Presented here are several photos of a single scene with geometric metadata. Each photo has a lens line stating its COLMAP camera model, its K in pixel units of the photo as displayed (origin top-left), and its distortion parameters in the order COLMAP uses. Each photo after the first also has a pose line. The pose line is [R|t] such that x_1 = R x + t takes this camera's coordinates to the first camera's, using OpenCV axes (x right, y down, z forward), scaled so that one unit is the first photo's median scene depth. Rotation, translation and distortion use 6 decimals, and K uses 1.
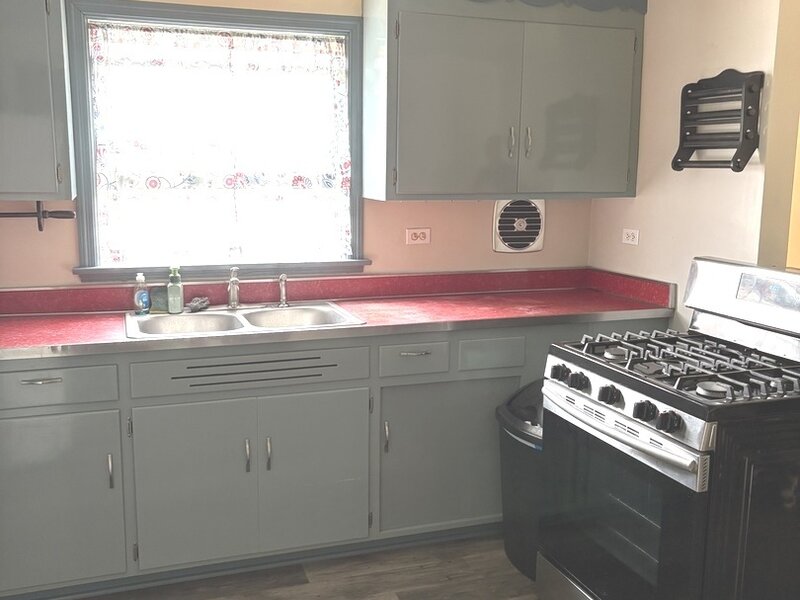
lens RADIAL K [[799.3, 0, 400.0], [0, 799.3, 300.0], [0, 0, 1]] dist [0.000386, 0.013480]
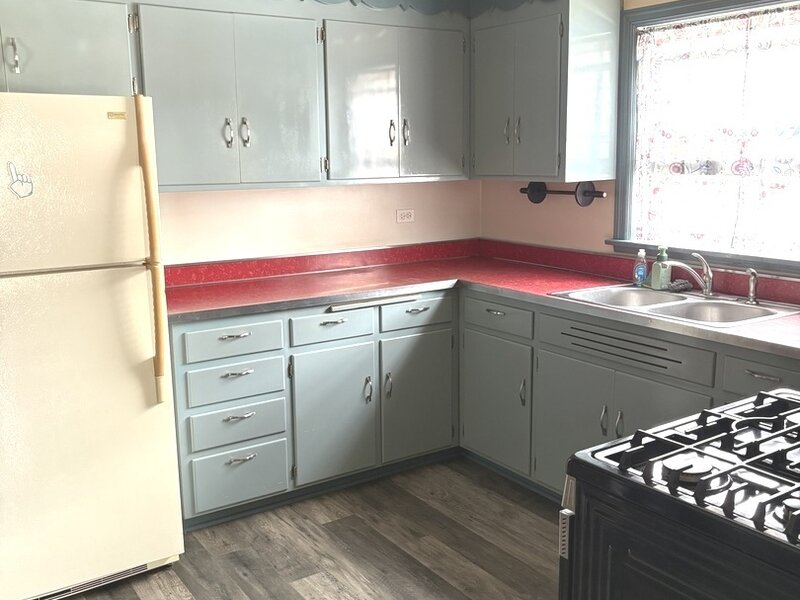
lens RADIAL K [[799.3, 0, 400.0], [0, 799.3, 300.0], [0, 0, 1]] dist [0.000386, 0.013480]
pose [[0.256880, 0.165224, -0.952215, 0.661557], [-0.144050, 0.980818, 0.131326, -0.061397], [0.955648, 0.103432, 0.275752, 0.368804]]
